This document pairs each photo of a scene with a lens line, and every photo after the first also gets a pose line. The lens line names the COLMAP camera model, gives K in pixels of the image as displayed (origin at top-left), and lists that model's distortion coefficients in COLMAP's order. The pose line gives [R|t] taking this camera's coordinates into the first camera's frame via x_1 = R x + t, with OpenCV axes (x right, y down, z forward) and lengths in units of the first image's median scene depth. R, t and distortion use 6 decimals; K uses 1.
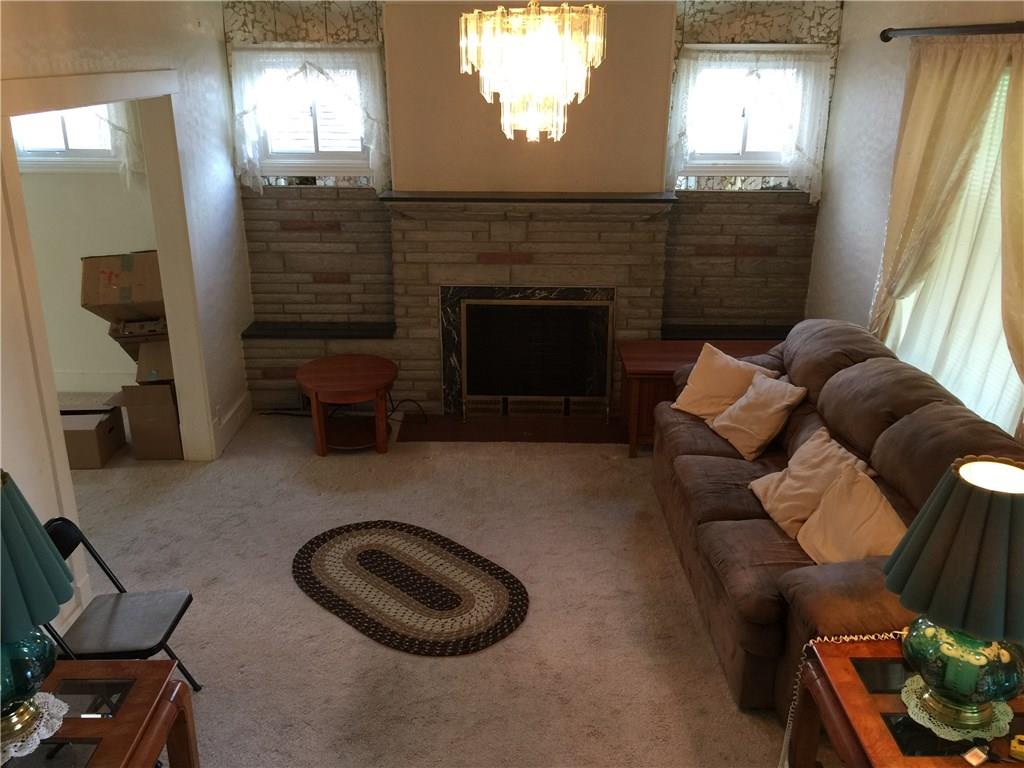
lens RADIAL K [[879.5, 0, 515.1], [0, 879.5, 385.1], [0, 0, 1]] dist [0.068611, -0.093012]
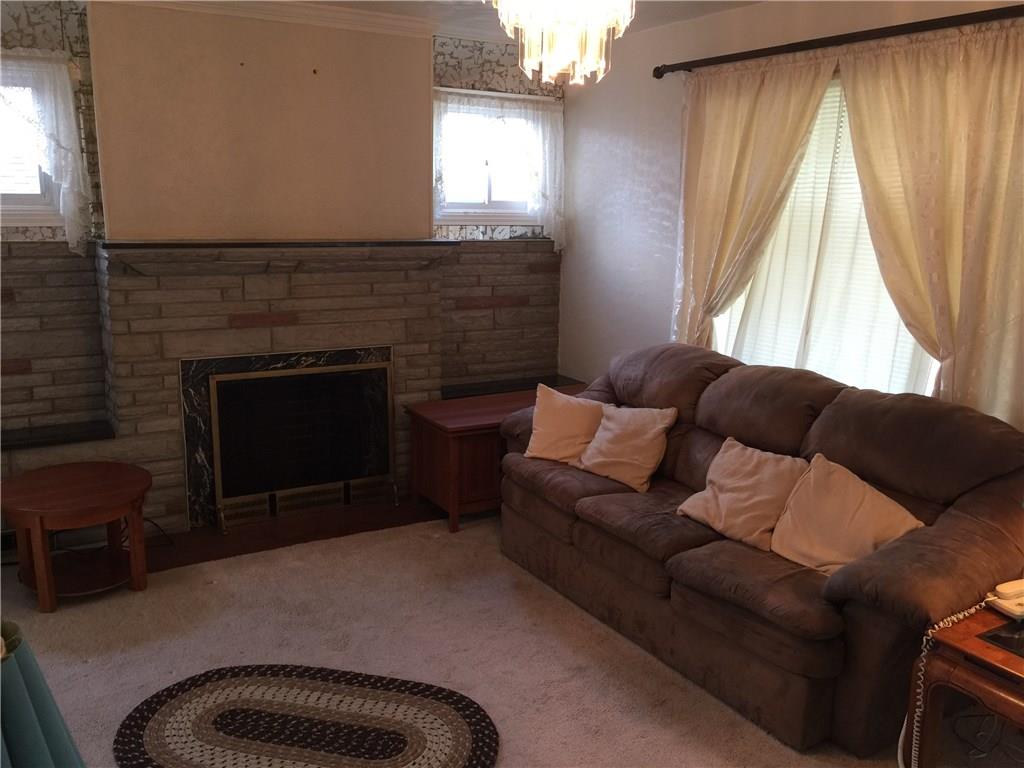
lens RADIAL K [[879.5, 0, 511.0], [0, 879.5, 379.4], [0, 0, 1]] dist [0.068611, -0.093012]
pose [[0.860811, -0.093434, 0.500274, -0.231908], [0.164759, 0.981227, -0.100236, 0.030281], [-0.481517, 0.168709, 0.860045, 0.198329]]
